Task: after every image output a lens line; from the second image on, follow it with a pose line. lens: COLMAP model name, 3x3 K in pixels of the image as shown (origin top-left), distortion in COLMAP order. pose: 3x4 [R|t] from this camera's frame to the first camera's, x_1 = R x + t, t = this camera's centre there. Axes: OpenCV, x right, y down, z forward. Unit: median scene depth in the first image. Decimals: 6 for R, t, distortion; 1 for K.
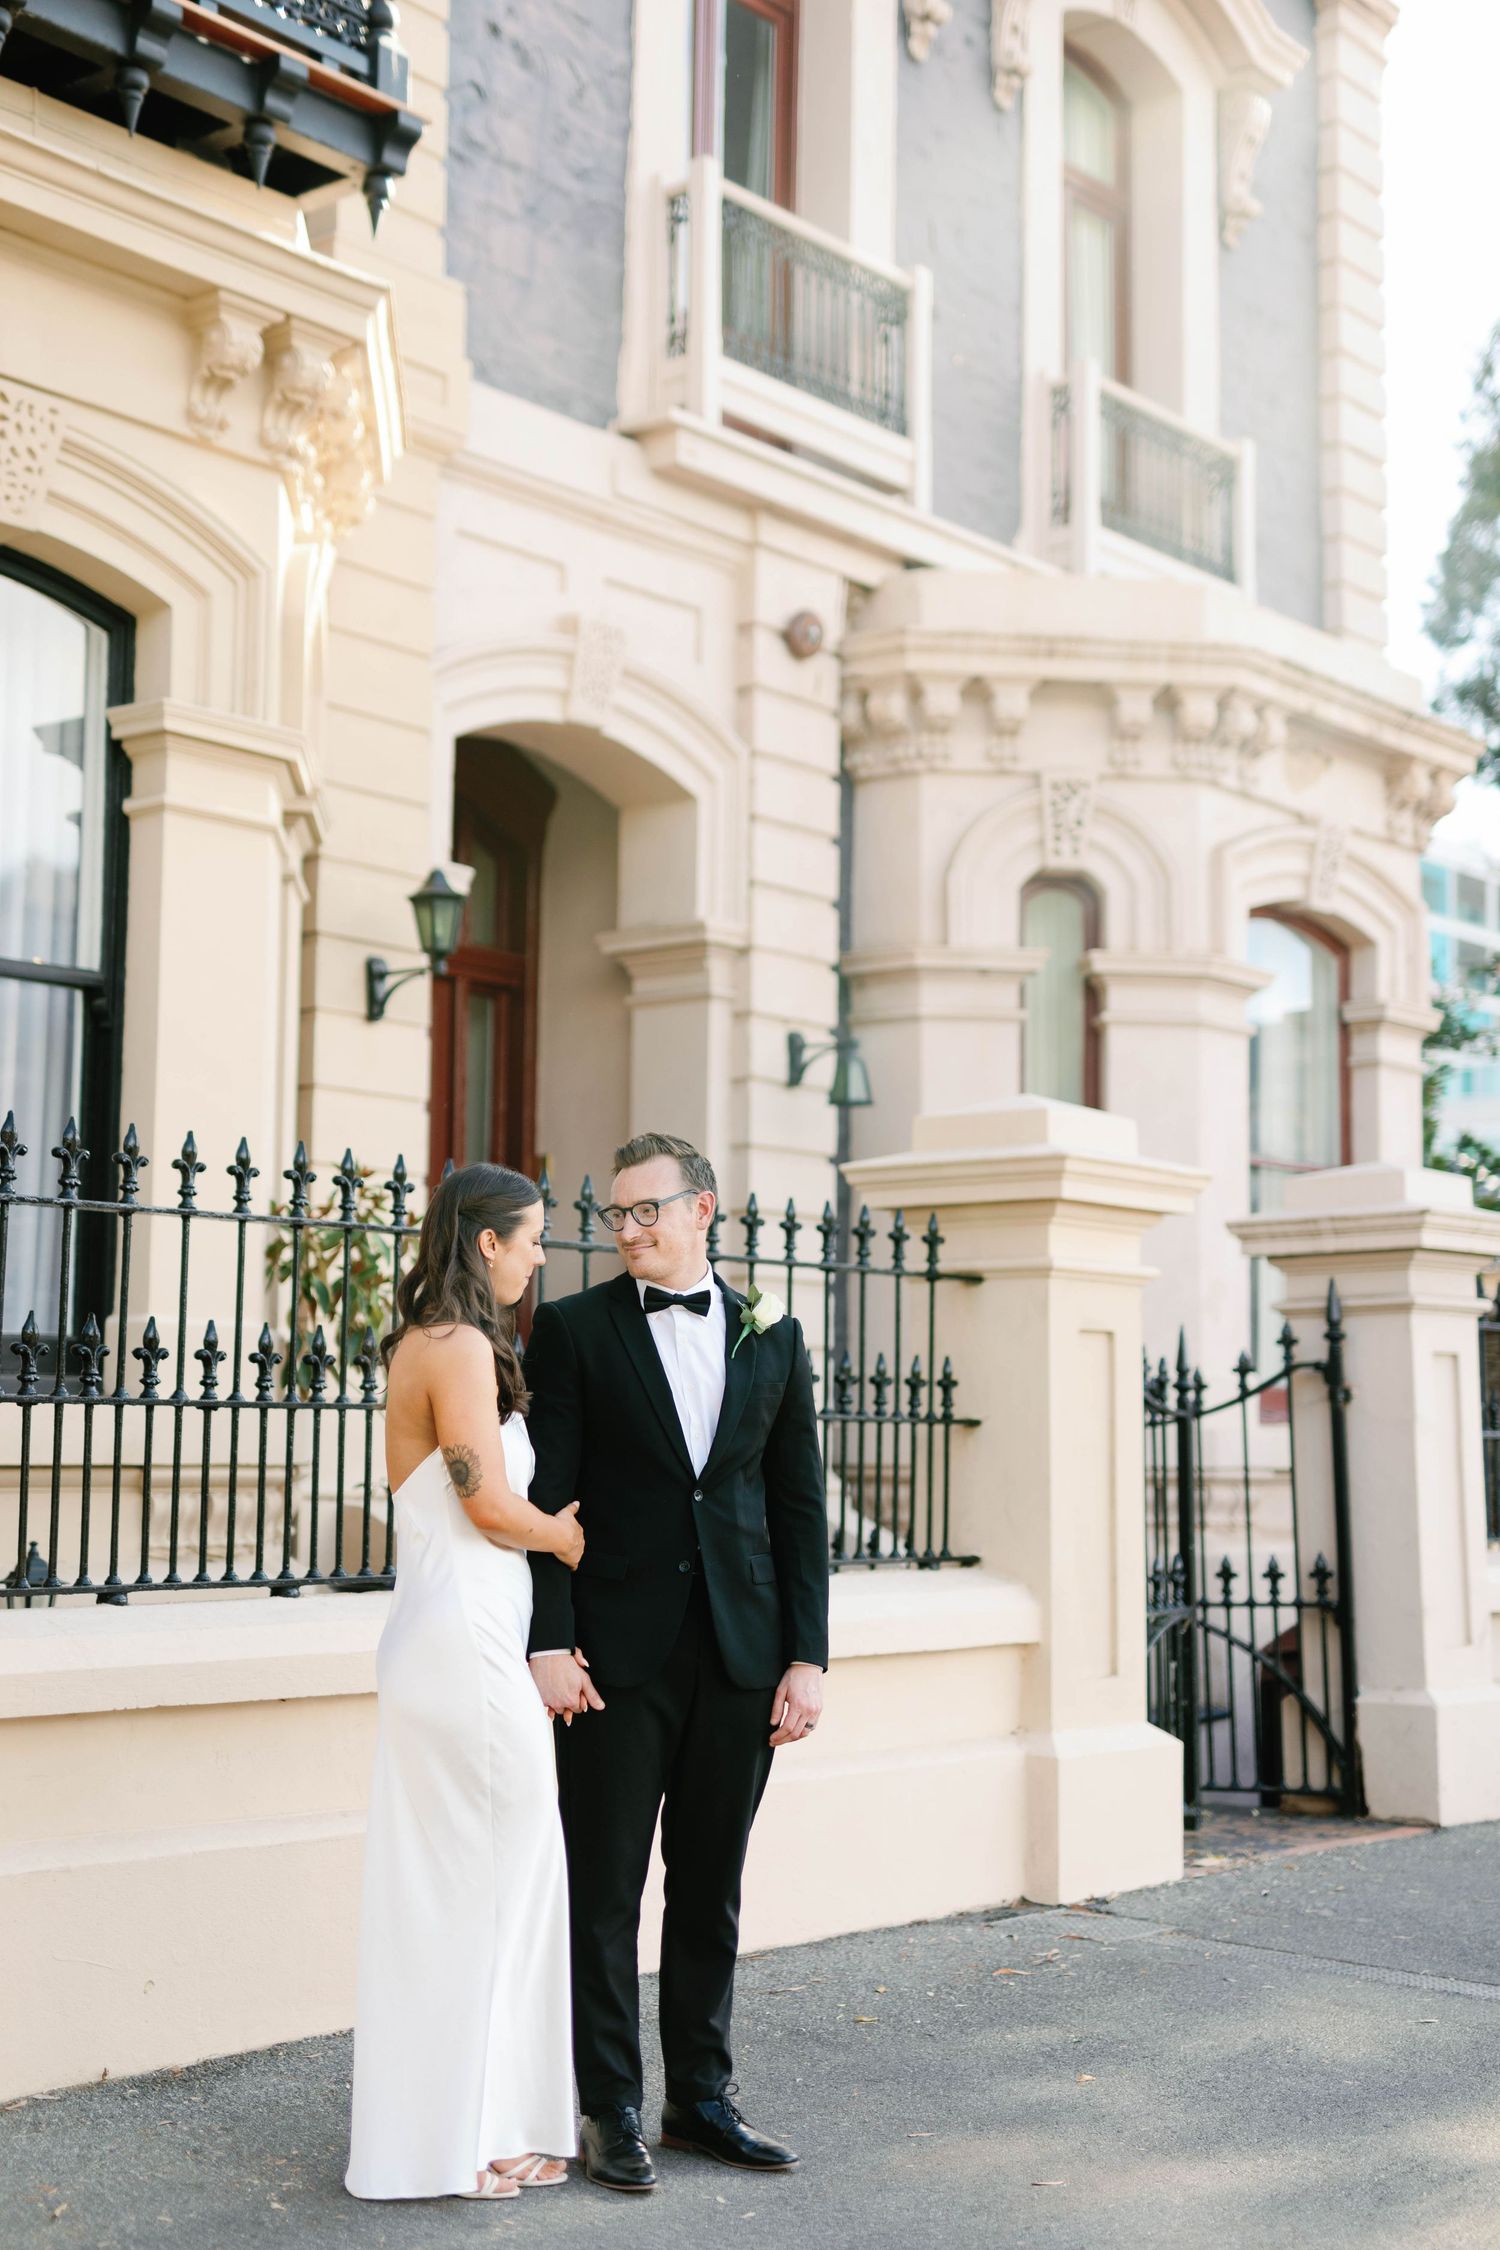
lens RADIAL K [[3082.9, 0, 750.0], [0, 3082.9, 1125.0], [0, 0, 1]] dist [-0.007122, -0.004645]
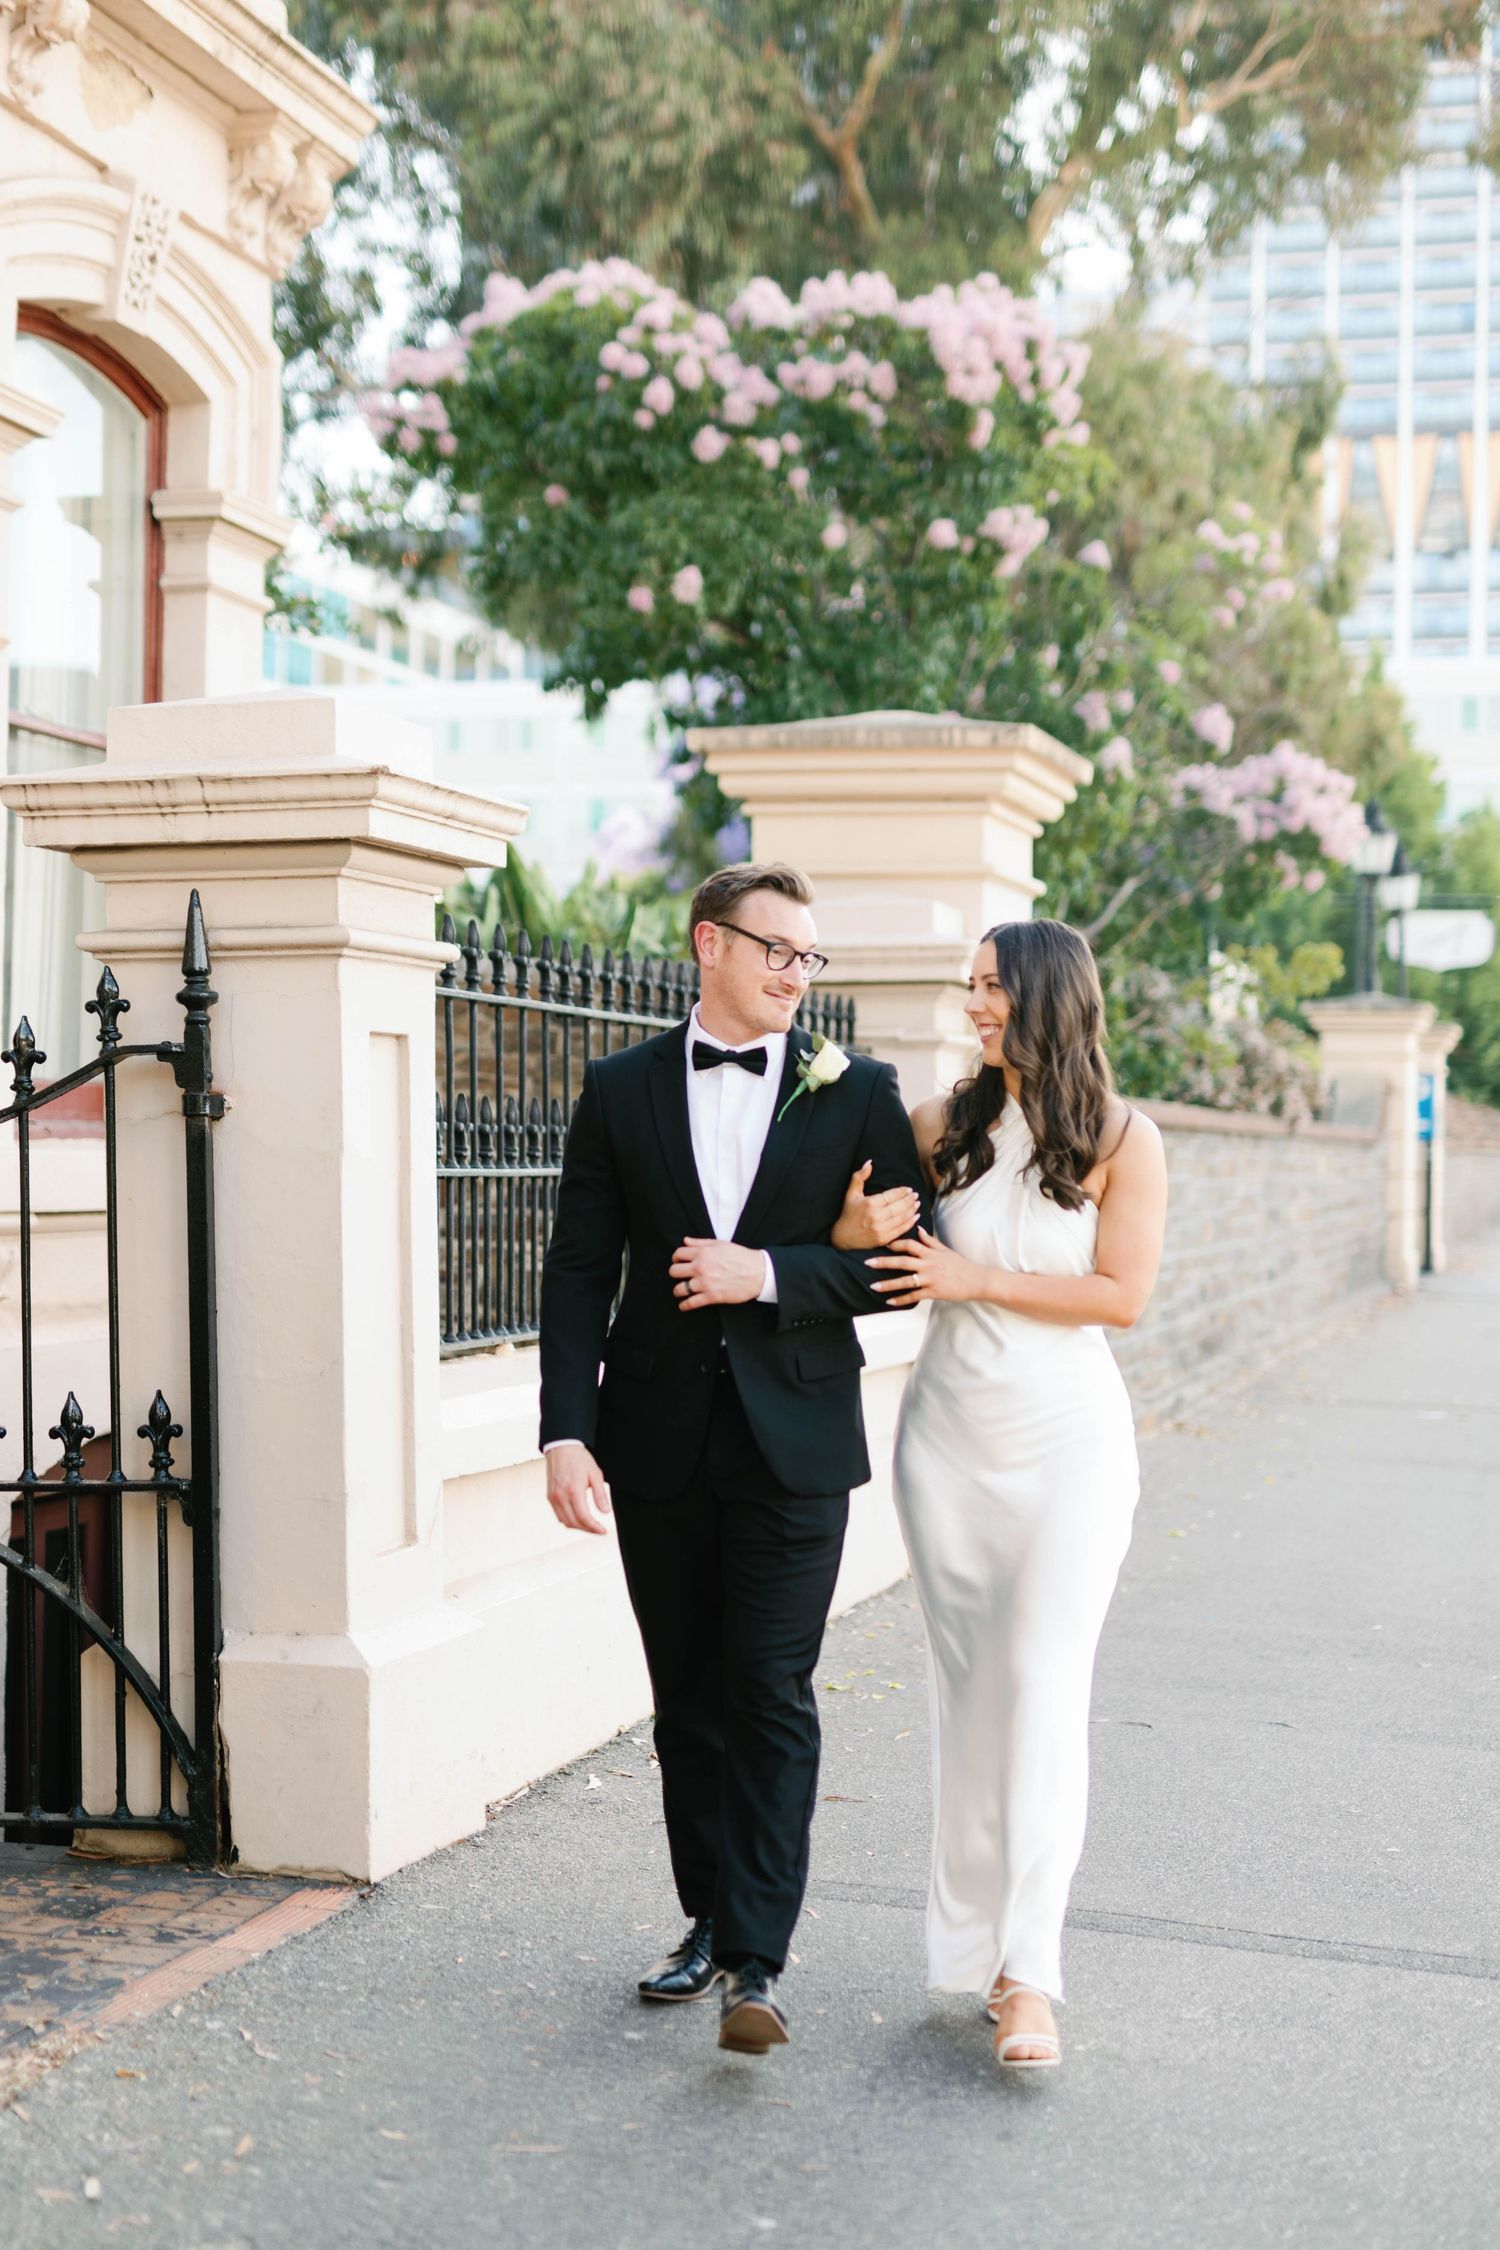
lens RADIAL K [[3206.1, 0, 750.0], [0, 3206.1, 1125.0], [0, 0, 1]] dist [0.004177, 0.066083]
pose [[0.915340, 0.008853, 0.402585, 0.041994], [-0.050239, 0.994458, 0.092359, 0.027725], [-0.399536, -0.104765, 0.910711, 0.365836]]
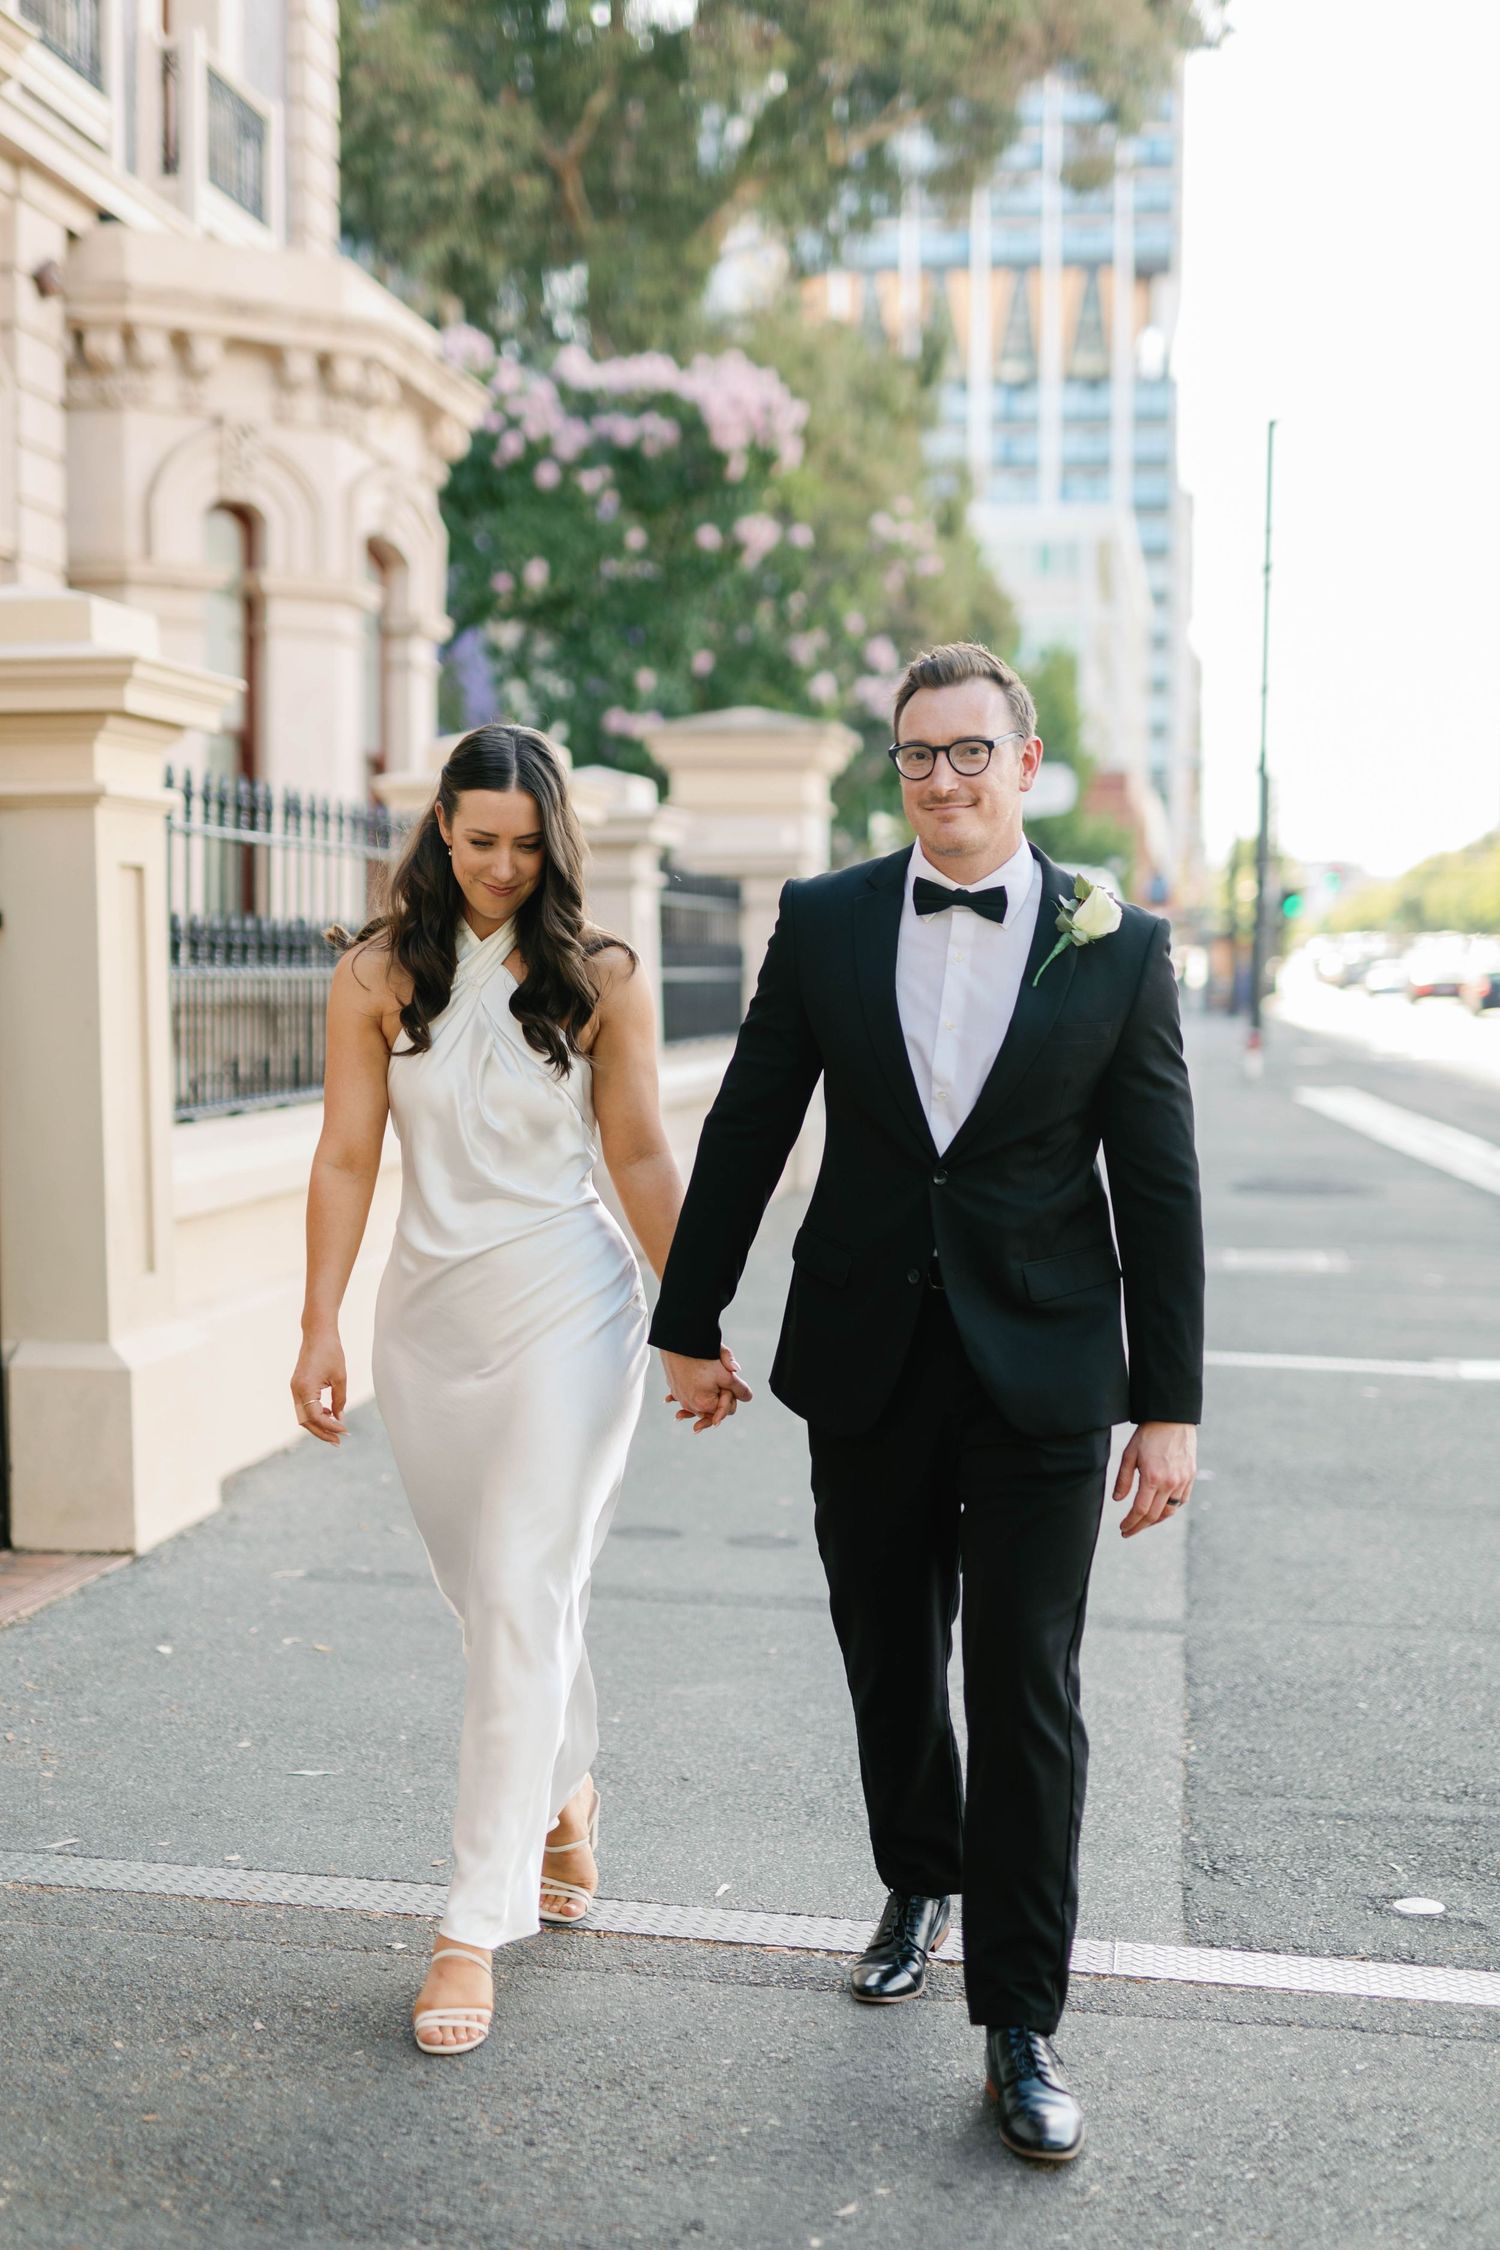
lens RADIAL K [[3214.7, 0, 750.0], [0, 3214.7, 1125.0], [0, 0, 1]] dist [-0.021850, -0.016878]
pose [[0.855432, -0.030213, 0.517033, -0.385801], [-0.051358, 0.988428, 0.142732, -0.032193], [-0.515362, -0.148651, 0.843981, -0.184582]]
